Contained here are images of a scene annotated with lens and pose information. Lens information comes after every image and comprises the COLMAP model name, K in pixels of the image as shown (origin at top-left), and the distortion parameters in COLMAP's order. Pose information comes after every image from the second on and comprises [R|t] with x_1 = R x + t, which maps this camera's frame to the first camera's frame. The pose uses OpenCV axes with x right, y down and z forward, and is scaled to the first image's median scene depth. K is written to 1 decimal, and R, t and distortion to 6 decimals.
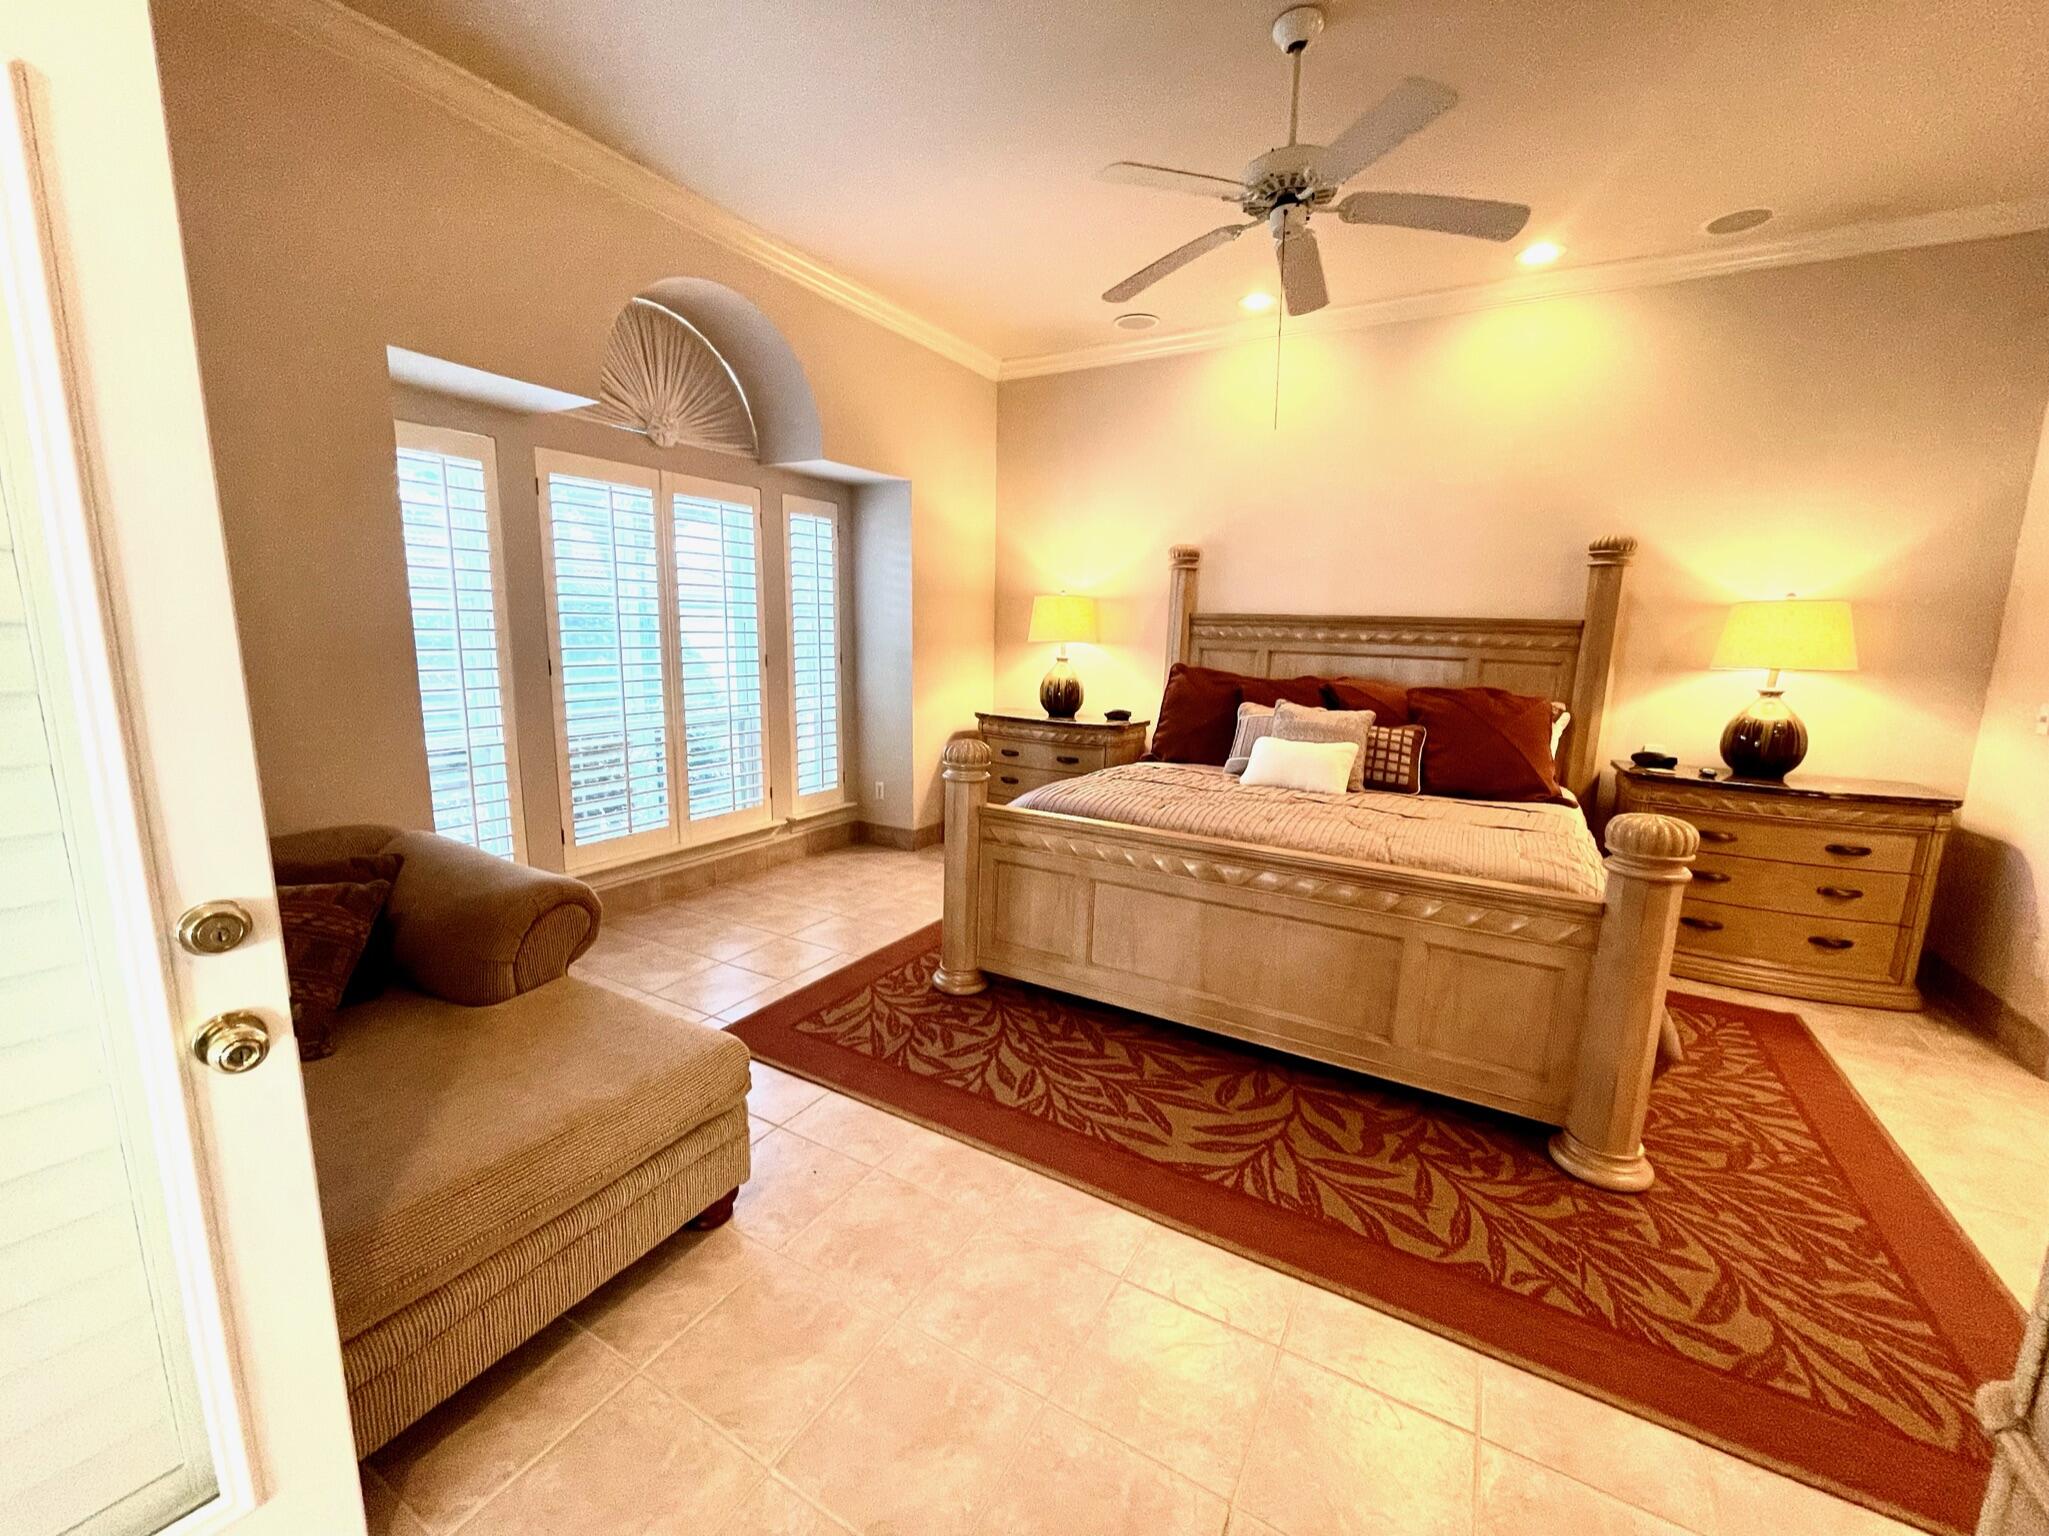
lens RADIAL K [[825.7, 0, 1025.1], [0, 825.7, 769.3], [0, 0, 1]] dist [0.001196, 0.000597]
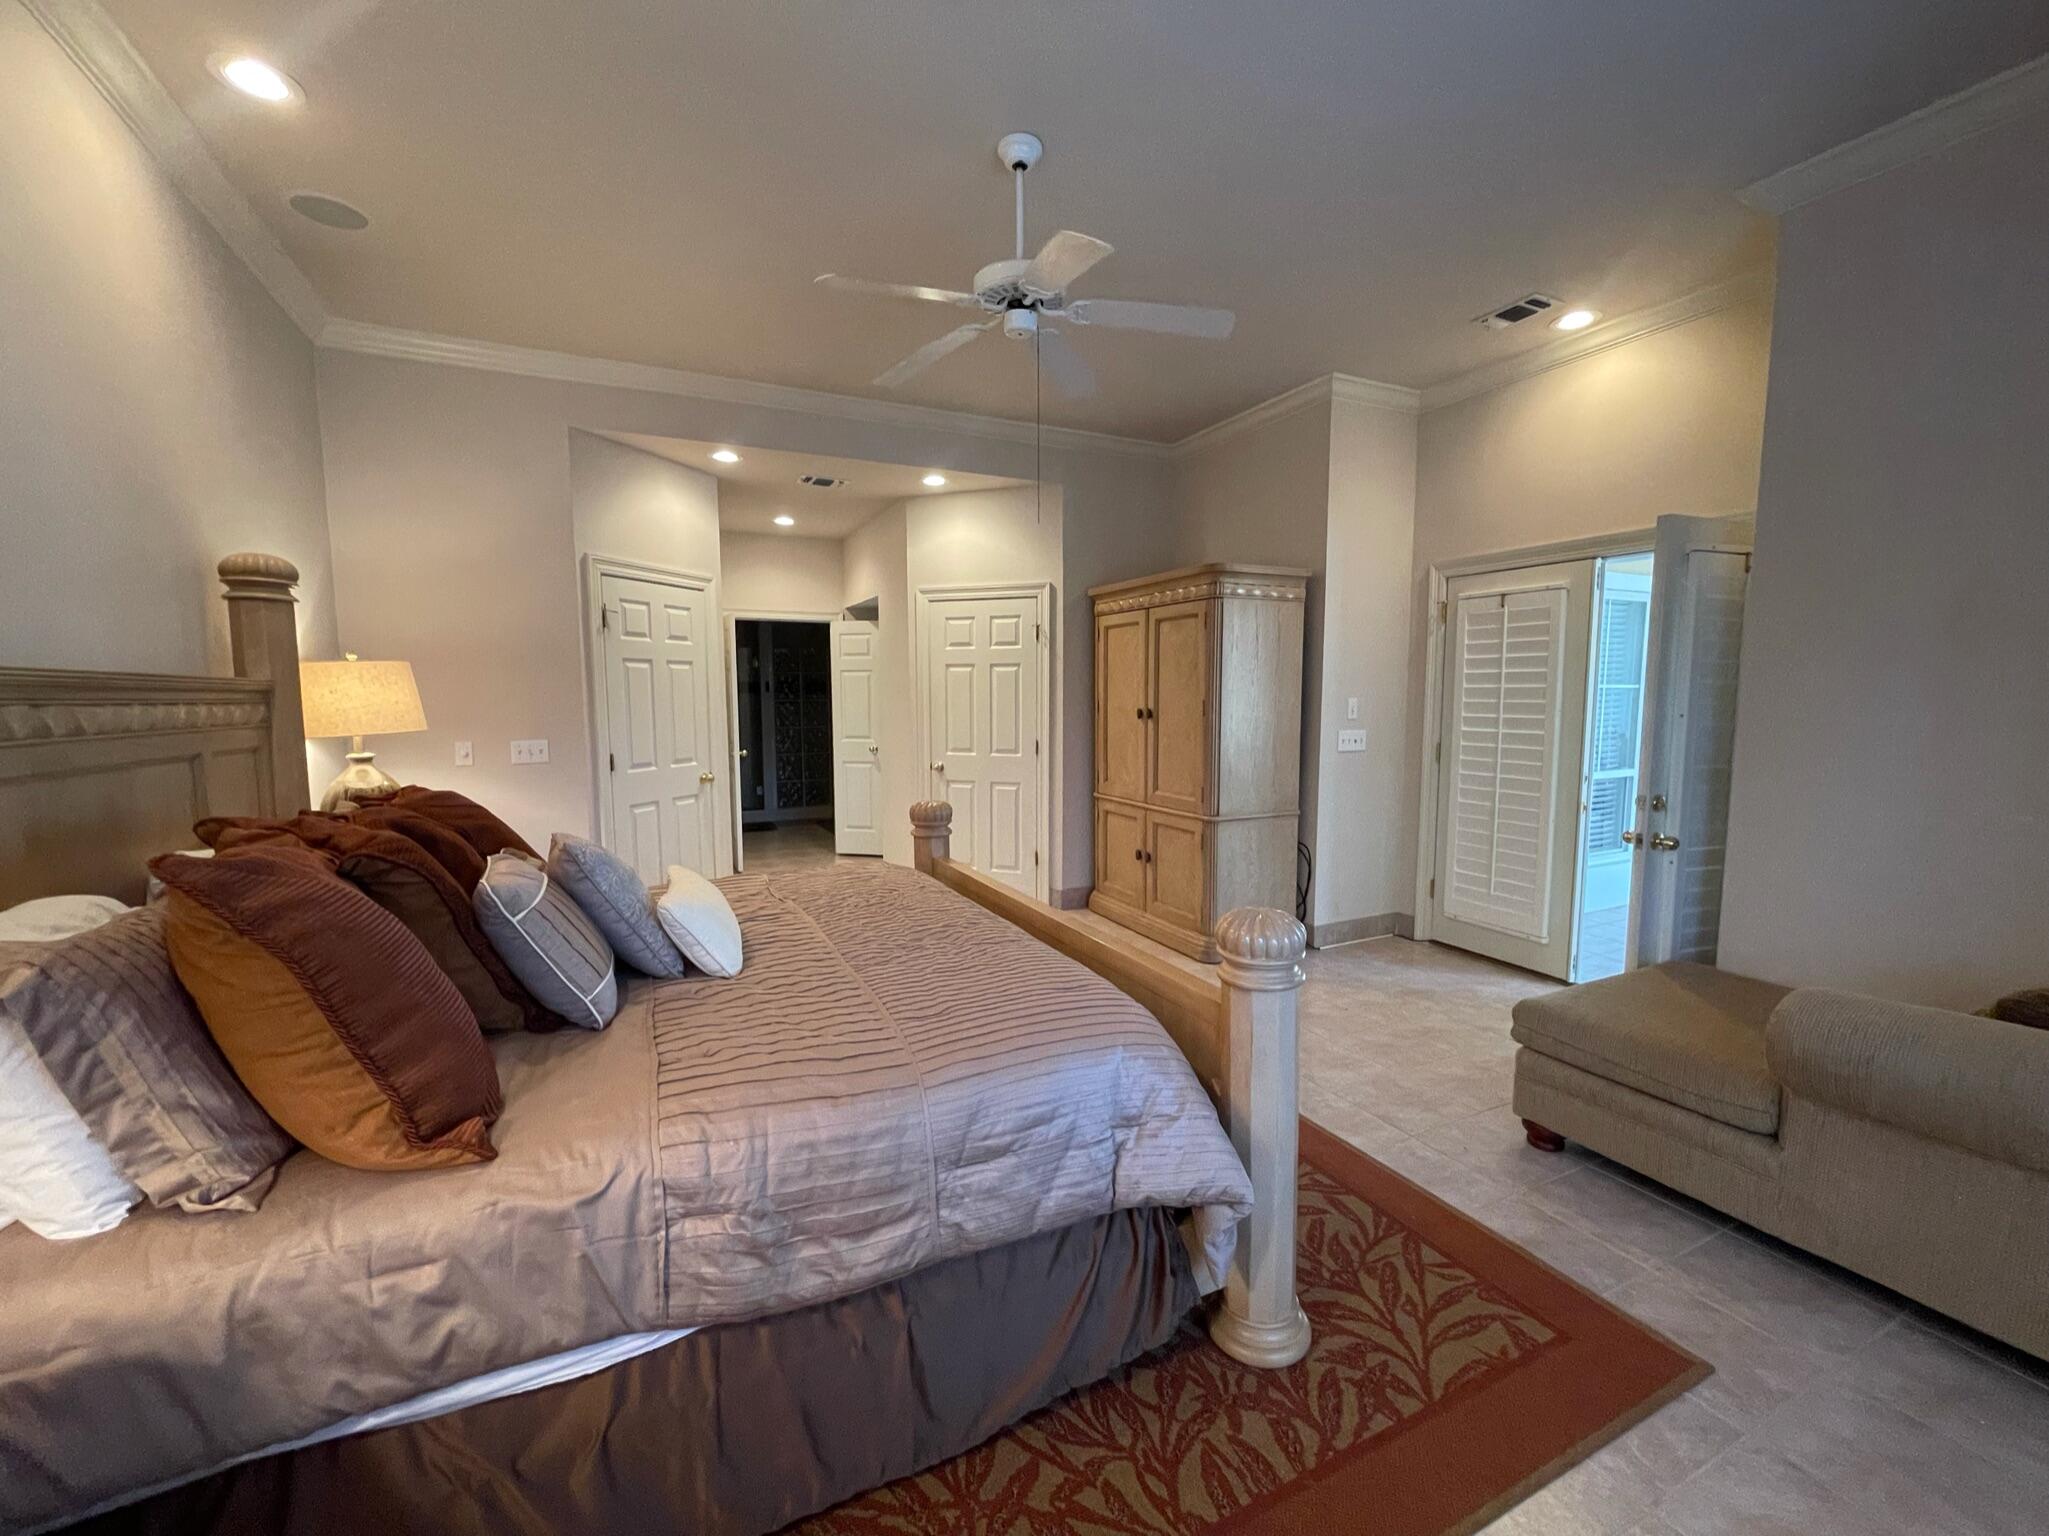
lens RADIAL K [[825.7, 0, 1025.1], [0, 825.7, 769.3], [0, 0, 1]] dist [0.001196, 0.000597]
pose [[-0.829902, -0.073442, 0.553054, -0.259465], [0.080698, 0.965071, 0.249249, -0.307048], [-0.552042, 0.251482, -0.794989, 1.623655]]
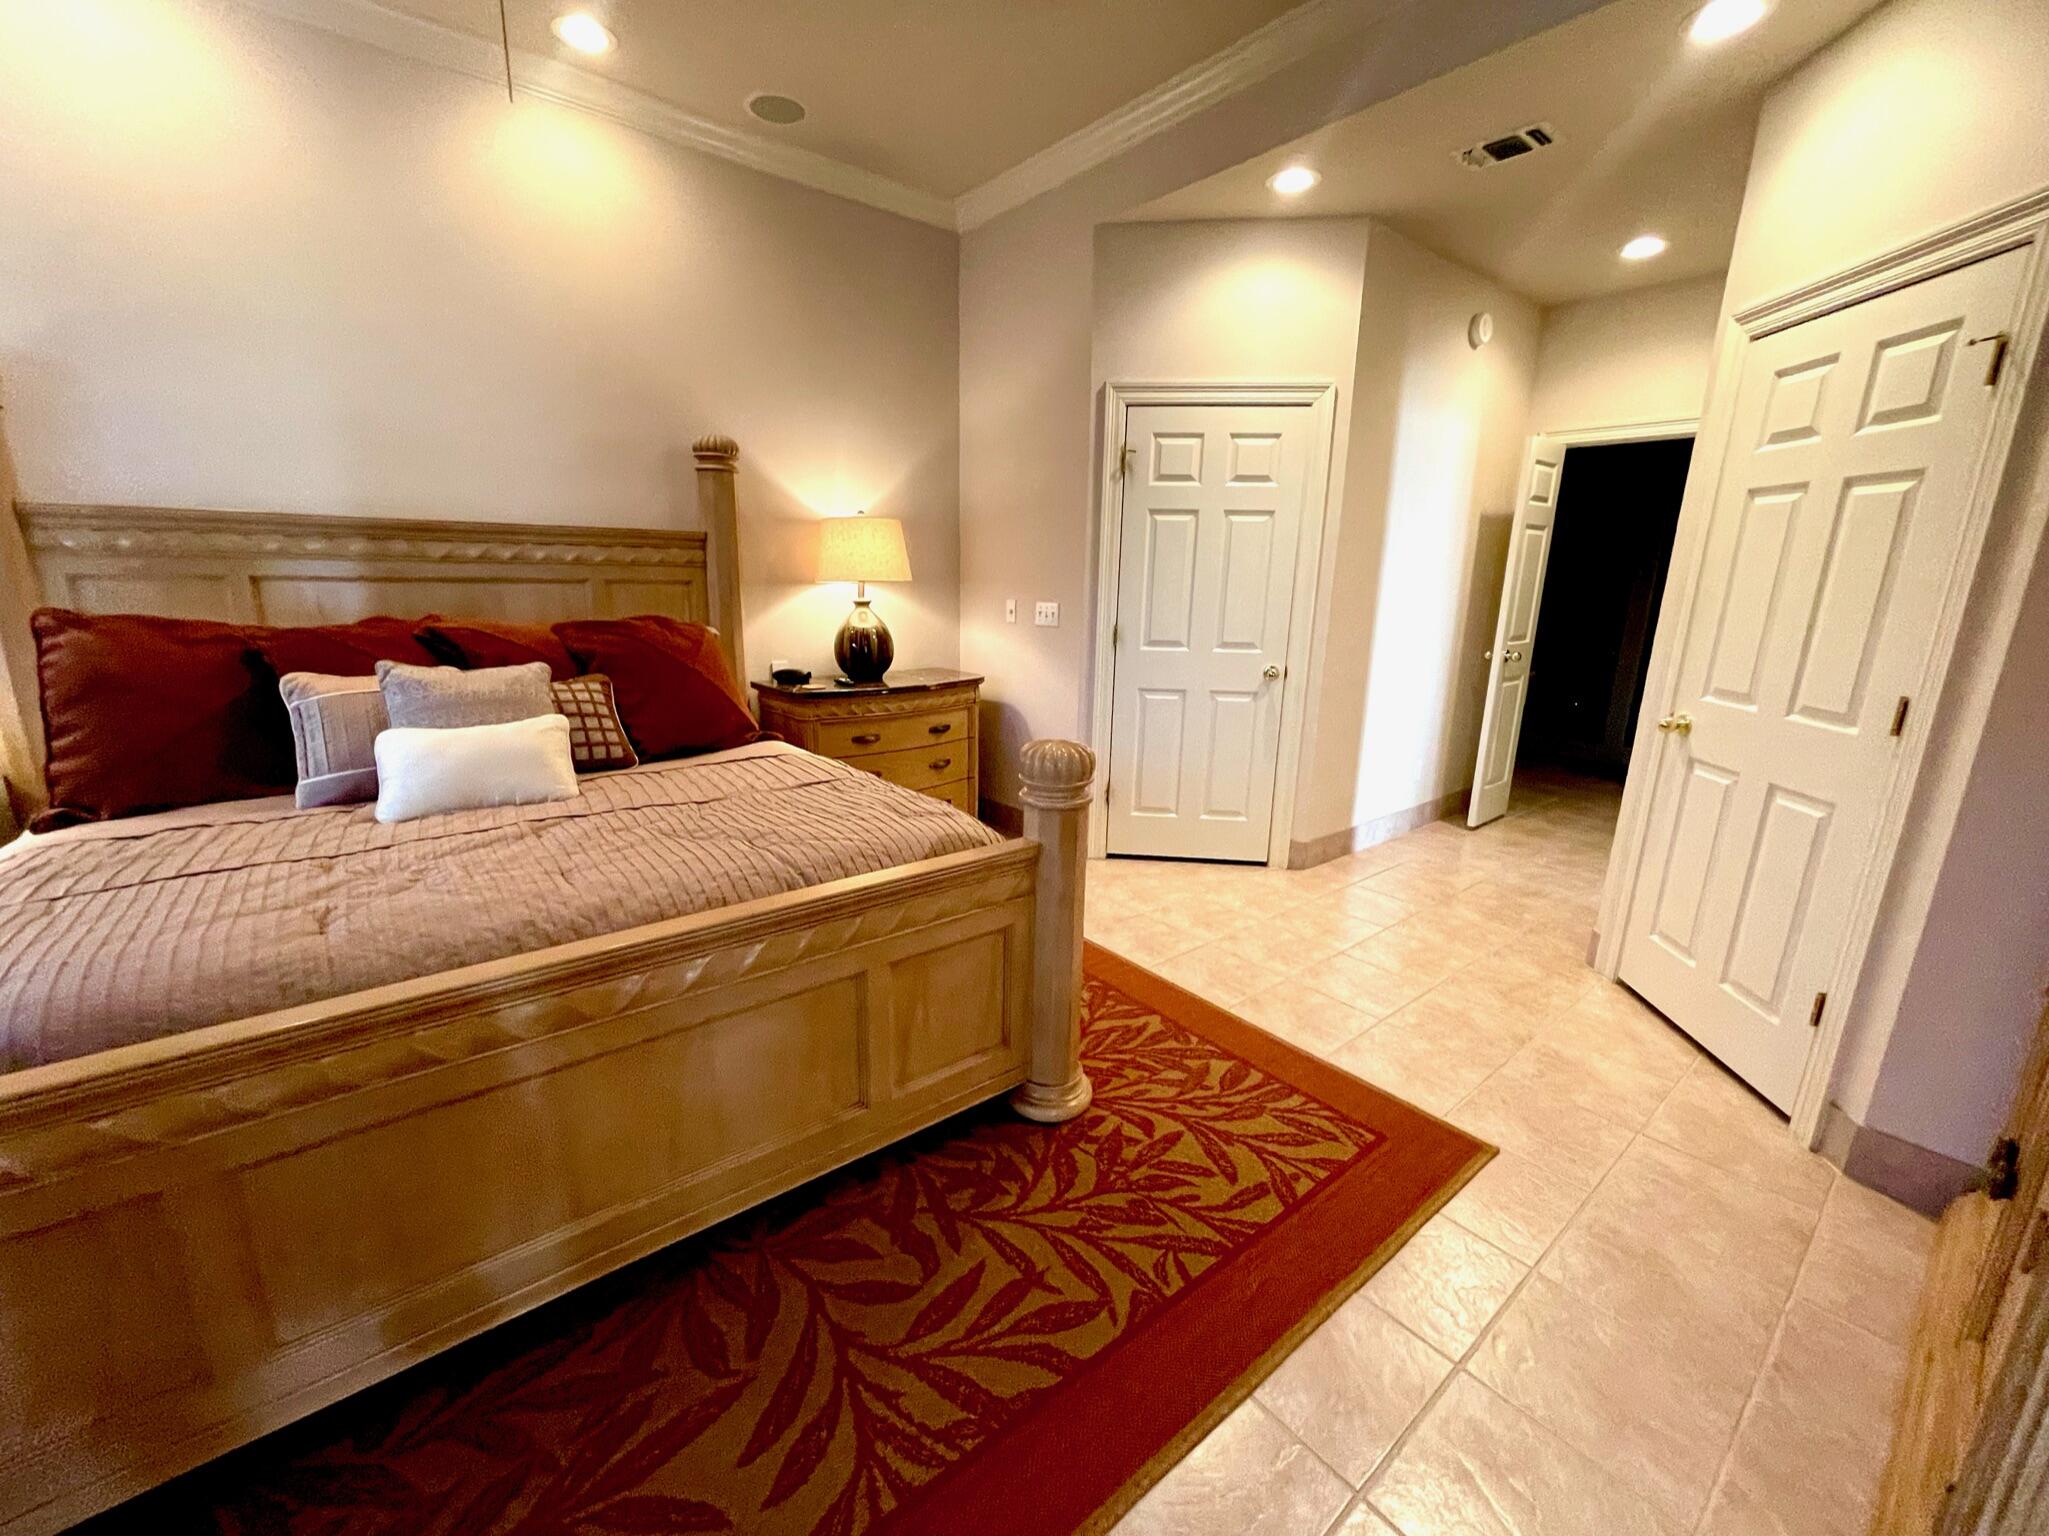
lens RADIAL K [[831.5, 0, 1022.7], [0, 831.5, 771.1], [0, 0, 1]] dist [-0.001555, -0.000229]
pose [[0.368350, -0.238006, 0.898705, -0.090825], [0.149880, 0.969233, 0.195253, -0.073738], [-0.917526, 0.062777, 0.392690, 0.472908]]
